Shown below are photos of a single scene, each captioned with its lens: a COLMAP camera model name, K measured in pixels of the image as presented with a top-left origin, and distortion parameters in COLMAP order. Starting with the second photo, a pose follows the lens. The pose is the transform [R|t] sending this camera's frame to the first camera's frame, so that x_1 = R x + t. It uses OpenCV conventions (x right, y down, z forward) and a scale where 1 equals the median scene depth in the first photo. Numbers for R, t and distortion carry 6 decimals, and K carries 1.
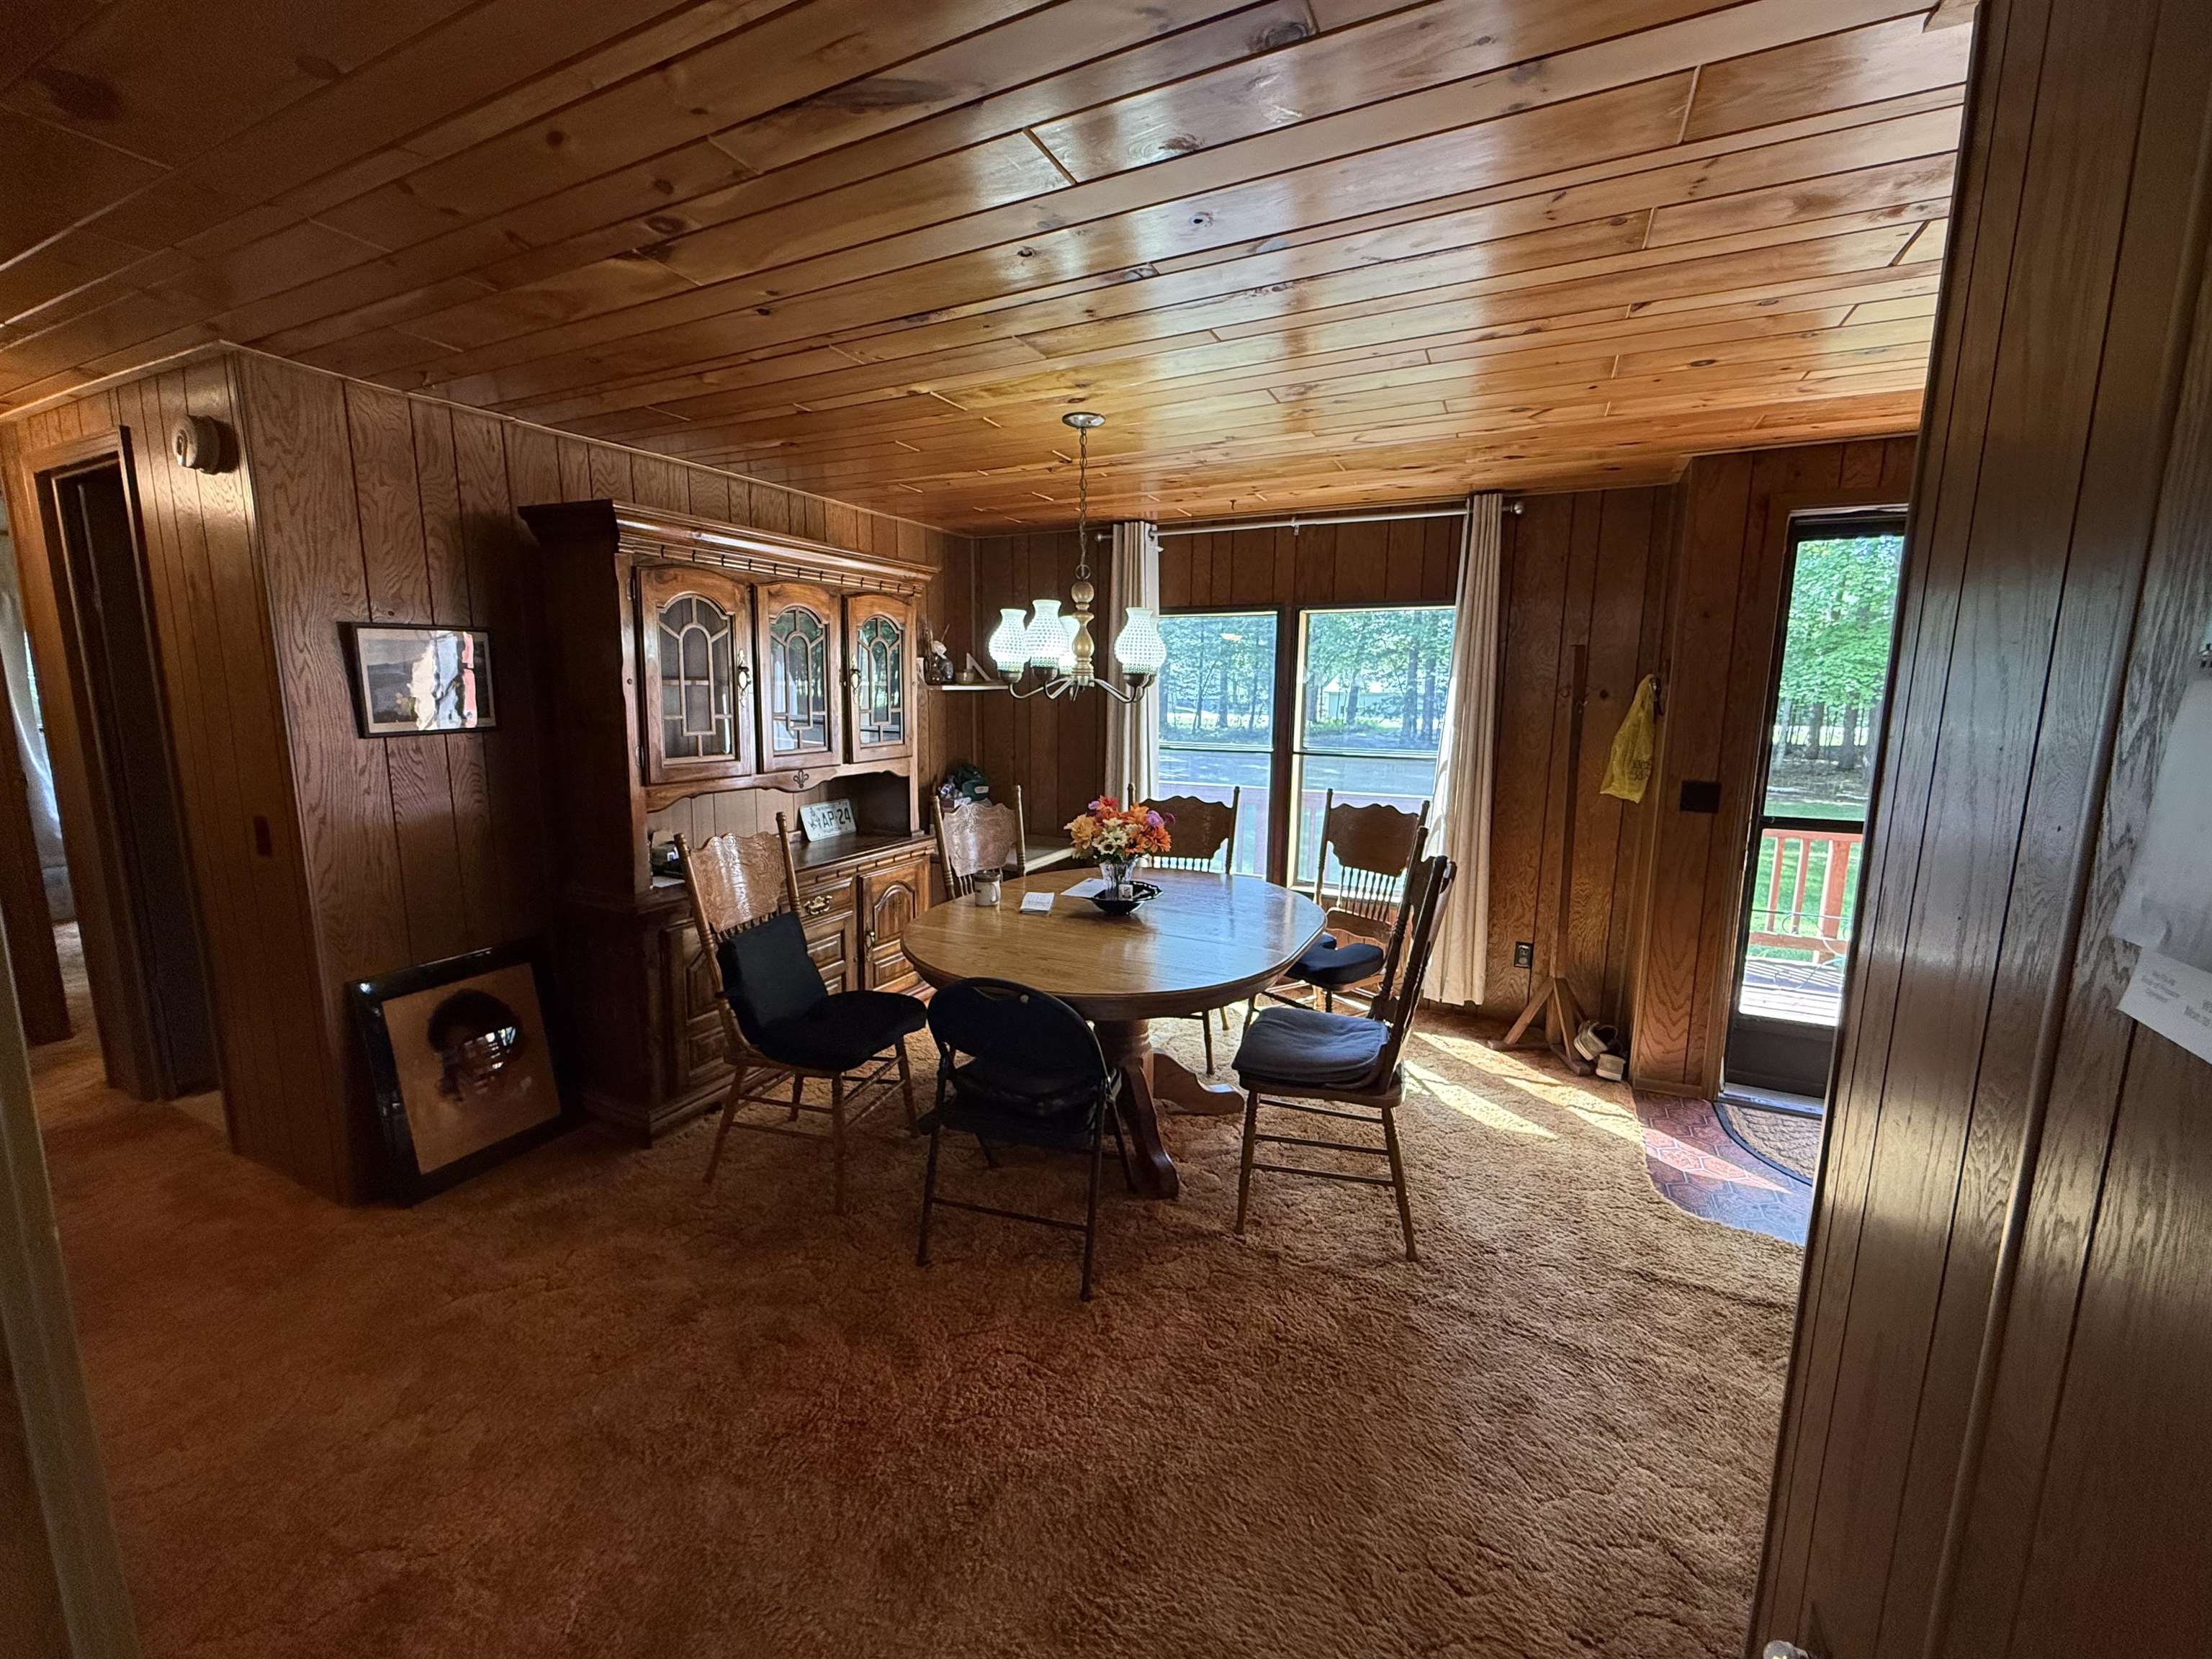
lens RADIAL K [[876.6, 0, 1103.1], [0, 876.6, 818.7], [0, 0, 1]] dist [-0.001203, -0.000420]
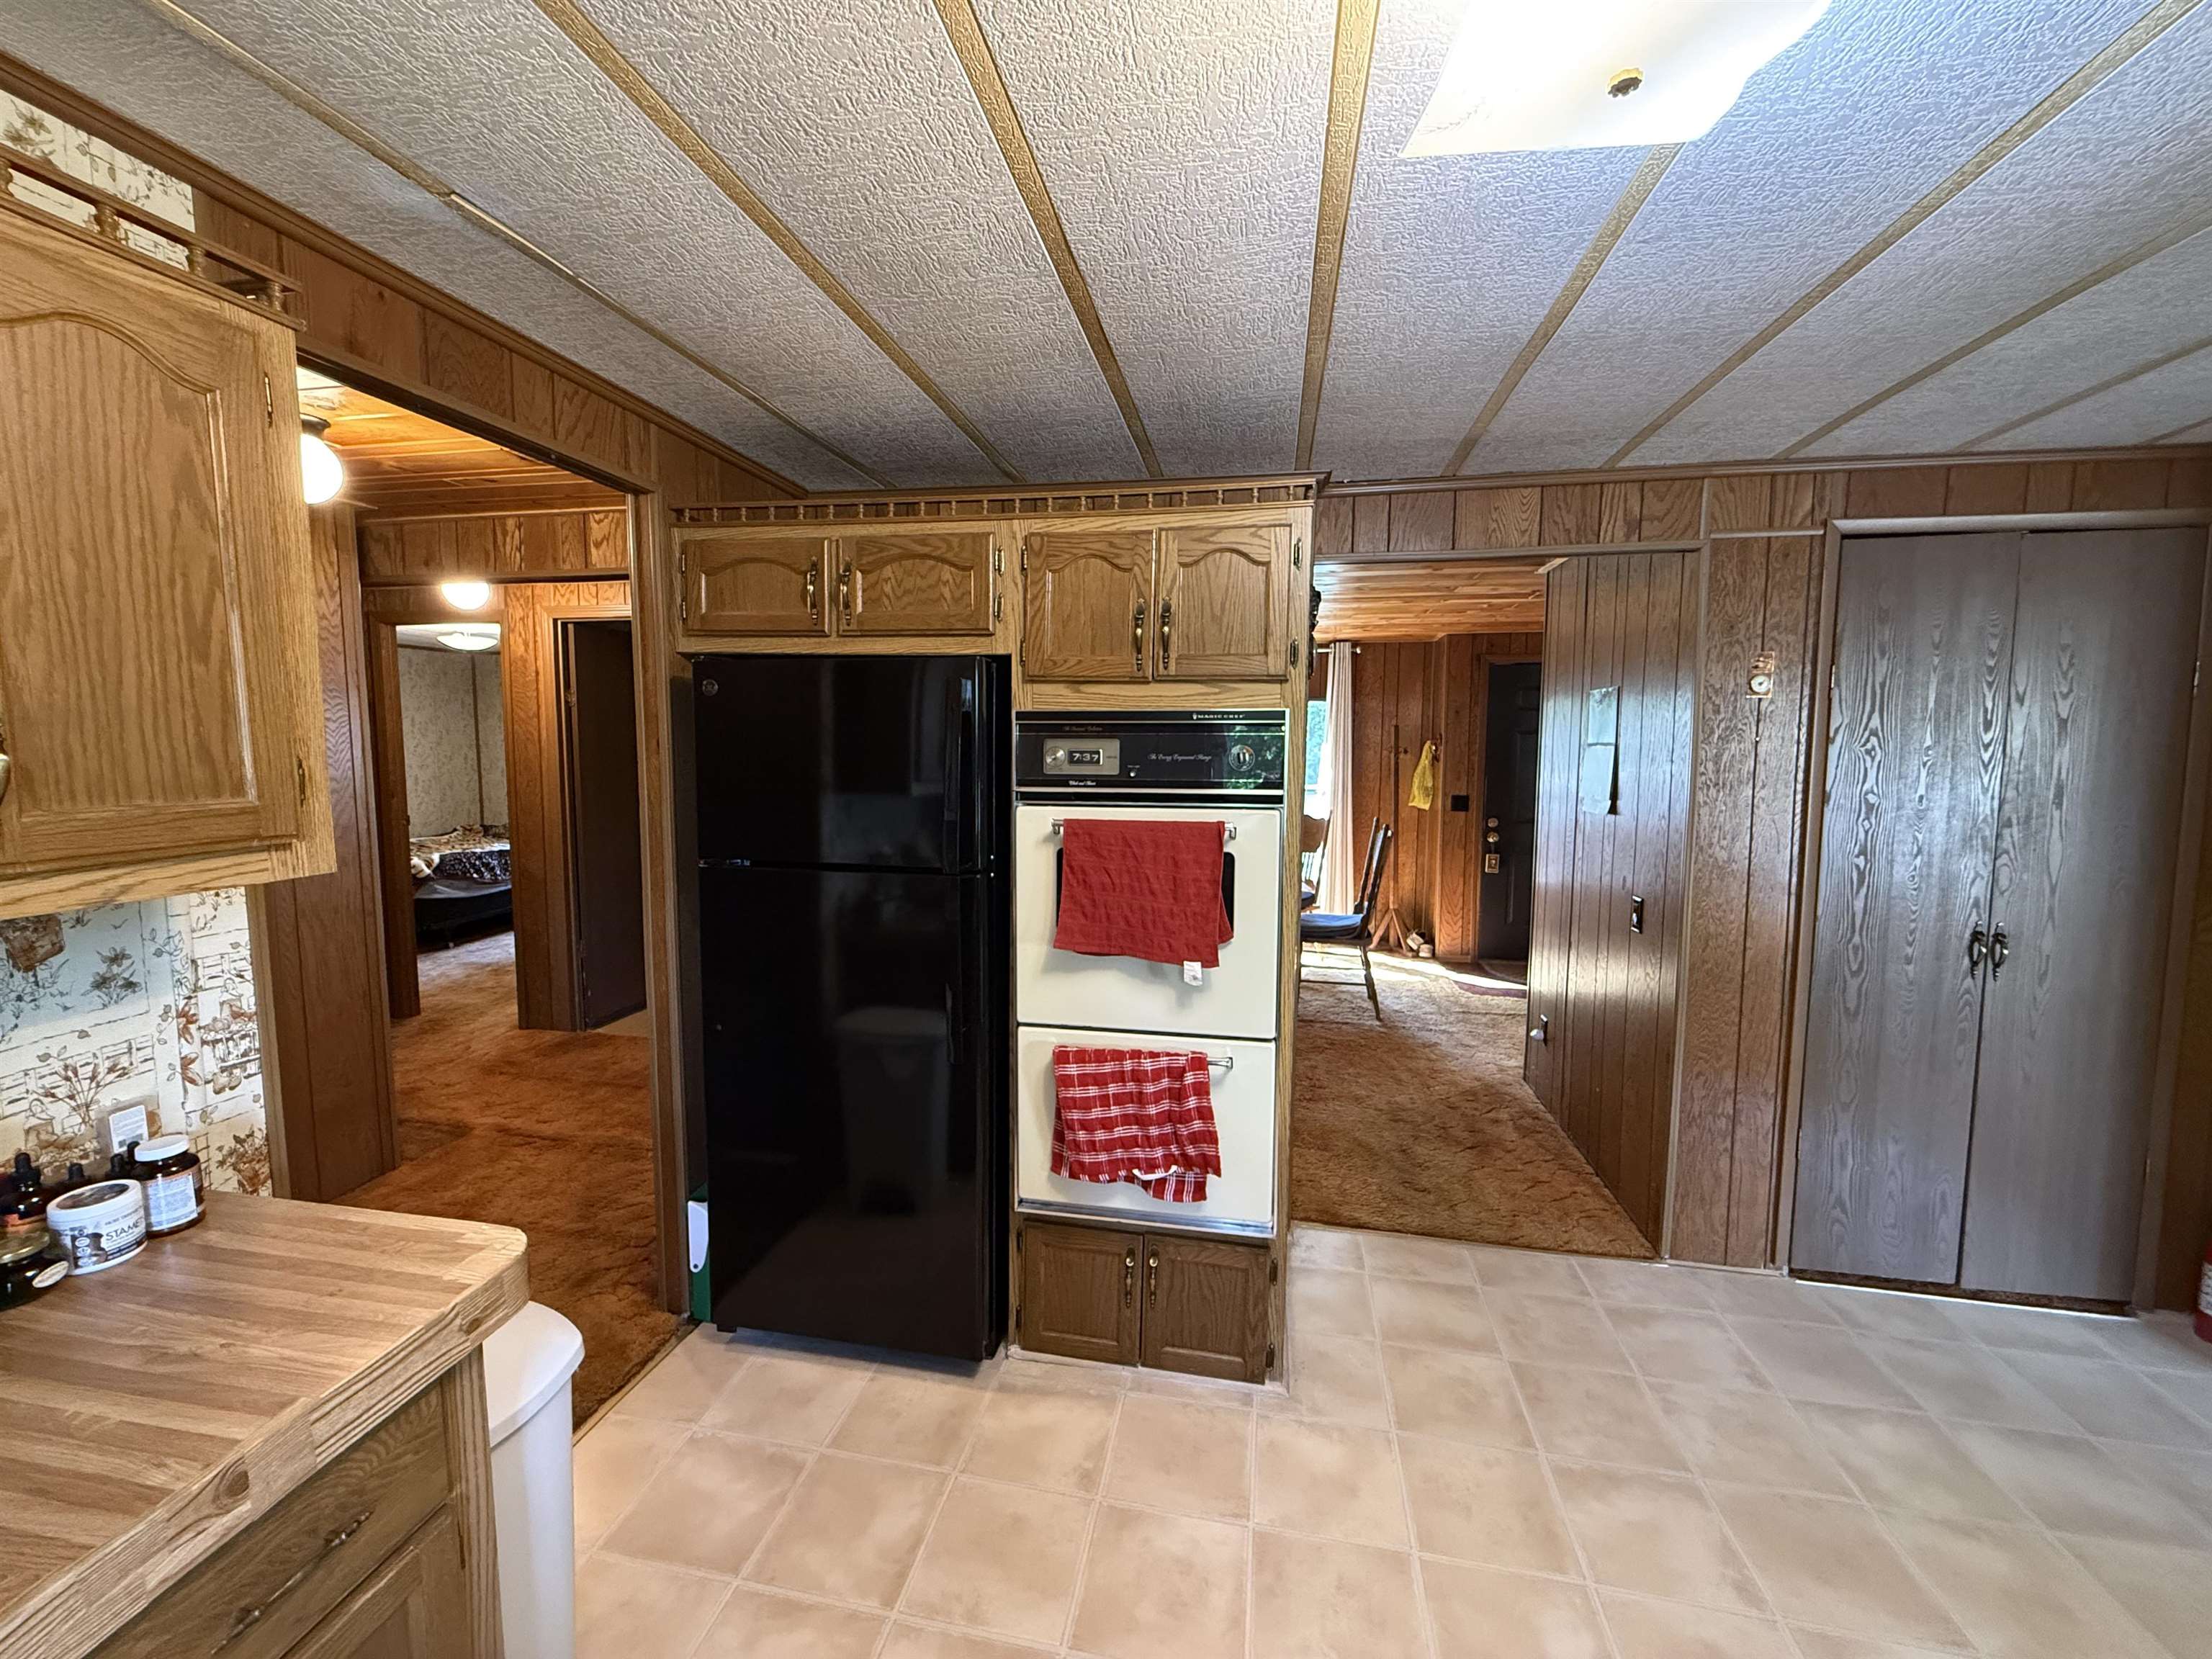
lens RADIAL K [[876.6, 0, 1107.4], [0, 876.6, 817.0], [0, 0, 1]] dist [-0.001203, -0.000420]
pose [[0.962230, -0.029252, 0.270663, -0.538589], [0.046302, 0.997310, -0.056826, 0.071309], [-0.268273, 0.067212, 0.960995, -0.591323]]
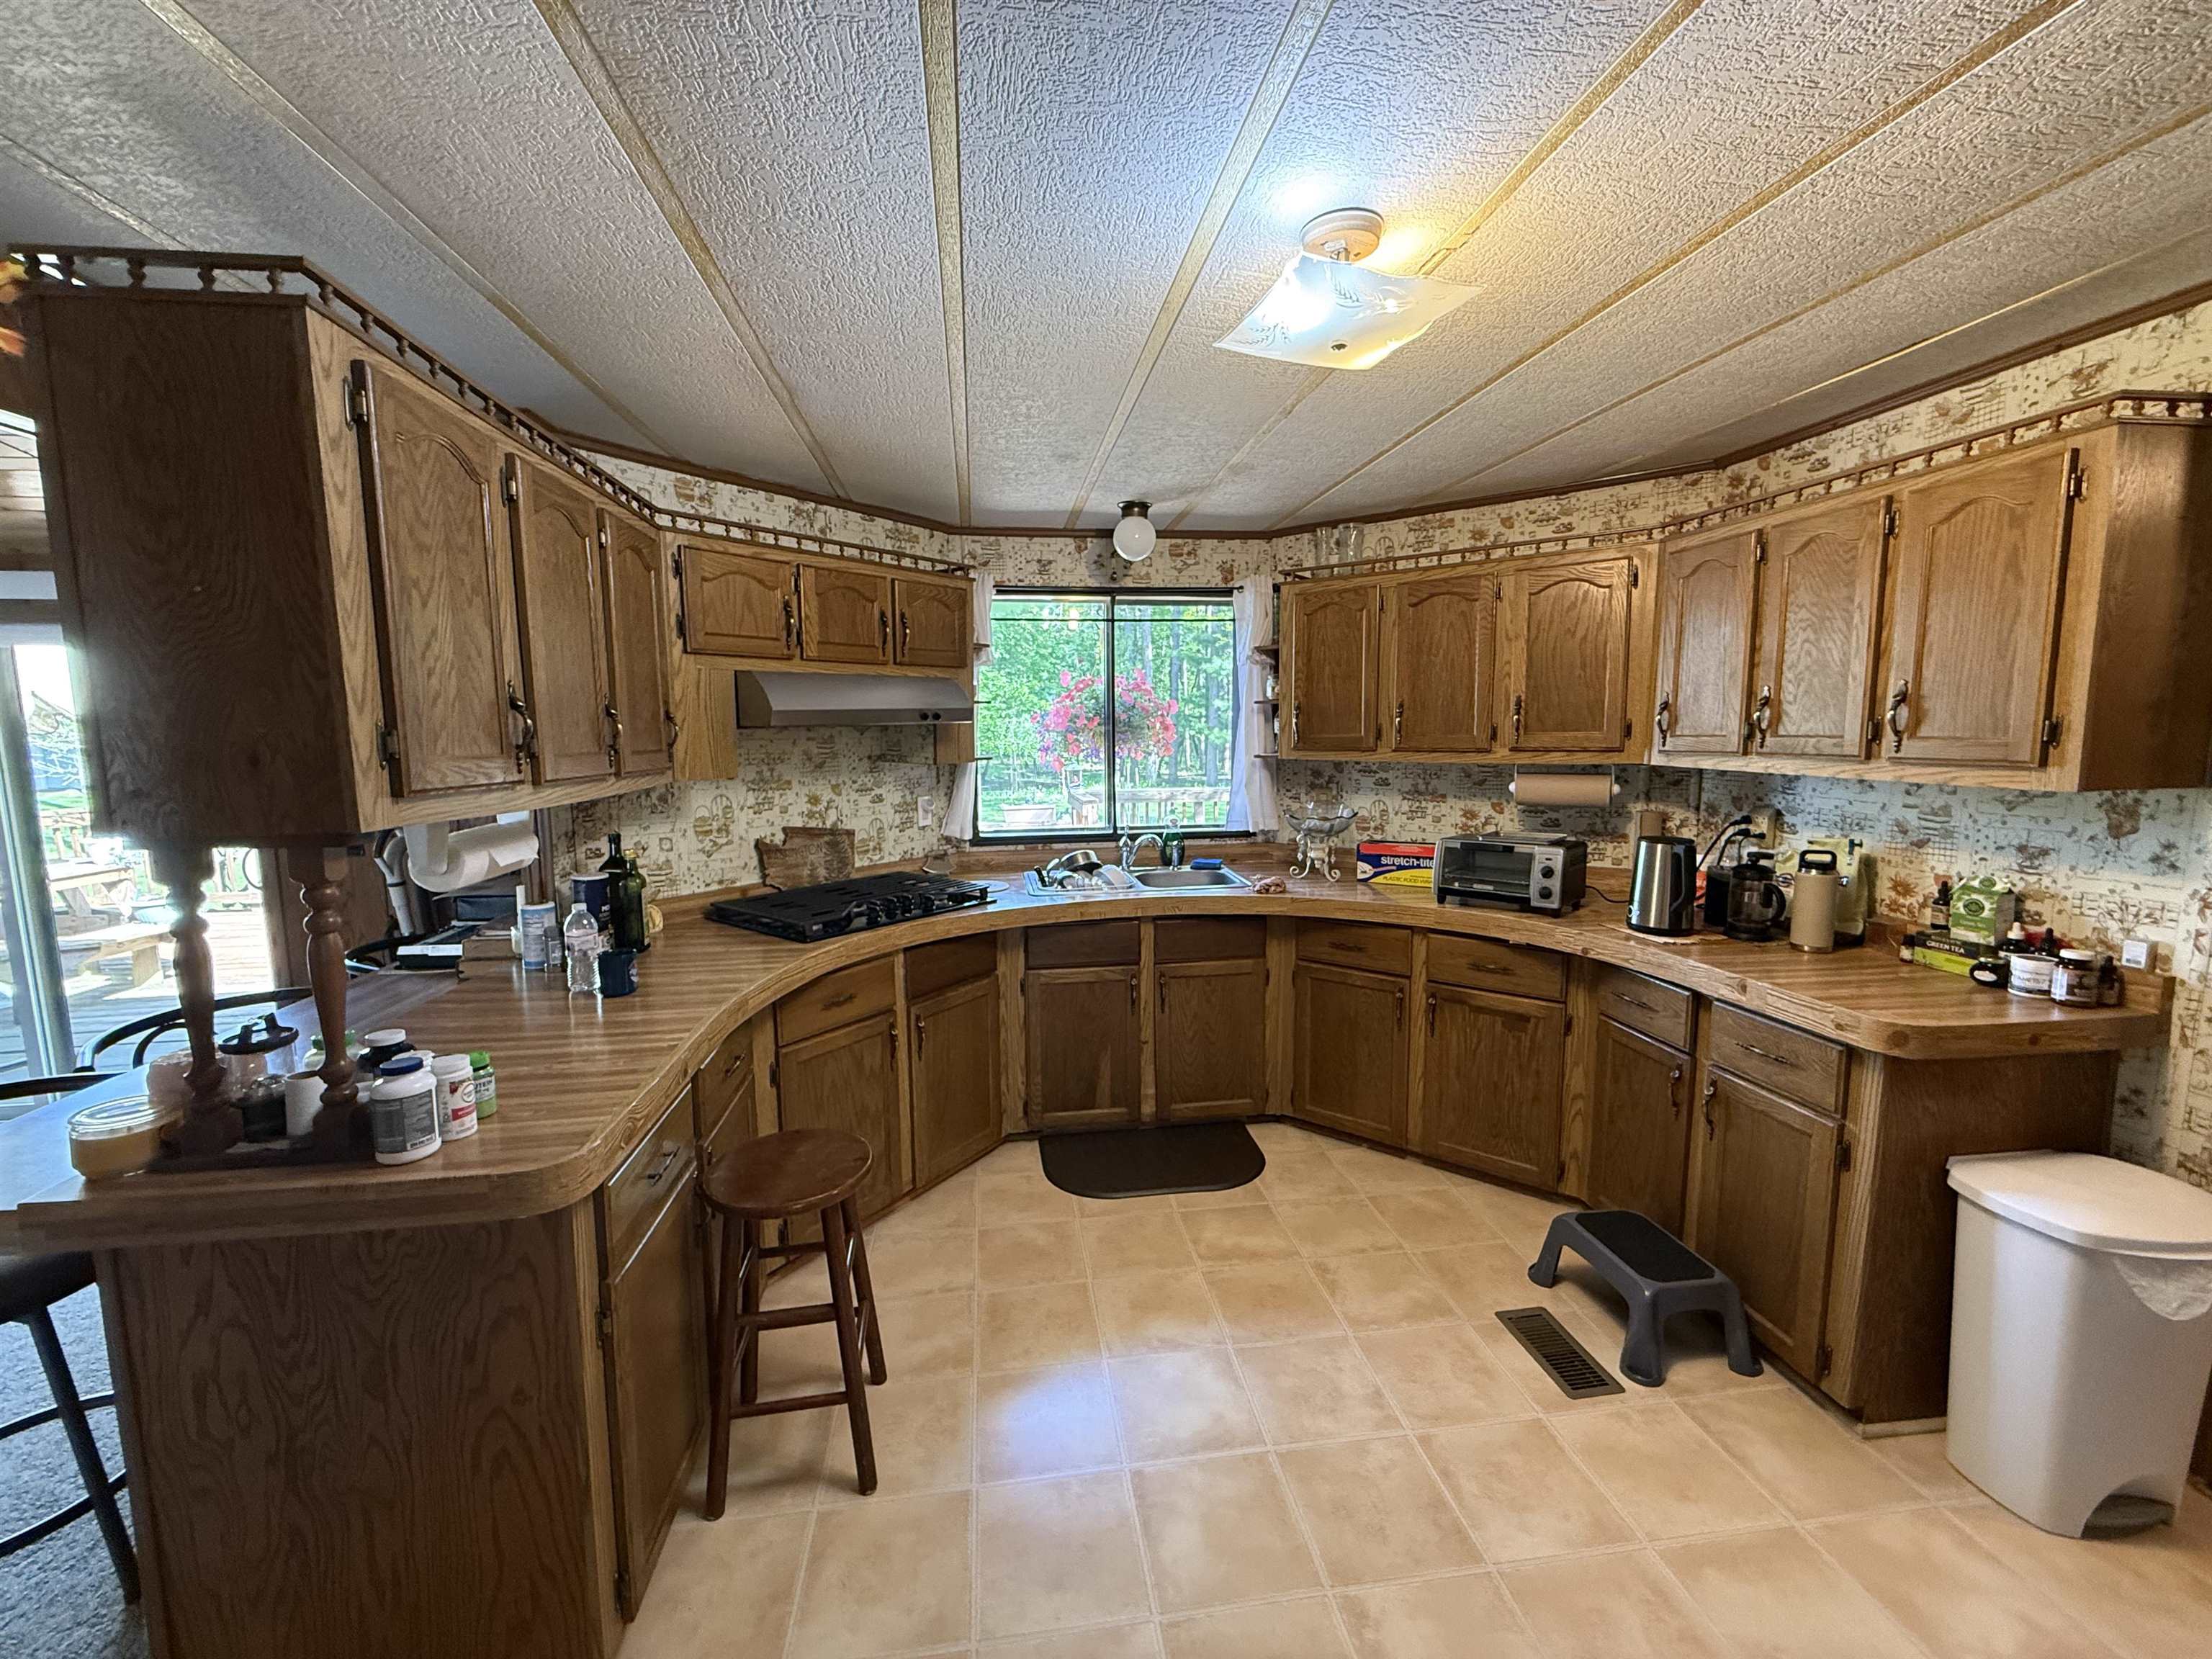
lens RADIAL K [[876.6, 0, 1101.5], [0, 876.6, 826.8], [0, 0, 1]] dist [-0.001203, -0.000420]
pose [[-0.830088, 0.063542, -0.554001, 0.586397], [-0.082655, 0.968492, 0.234930, -0.062602], [0.551473, 0.240804, -0.798681, 0.466320]]
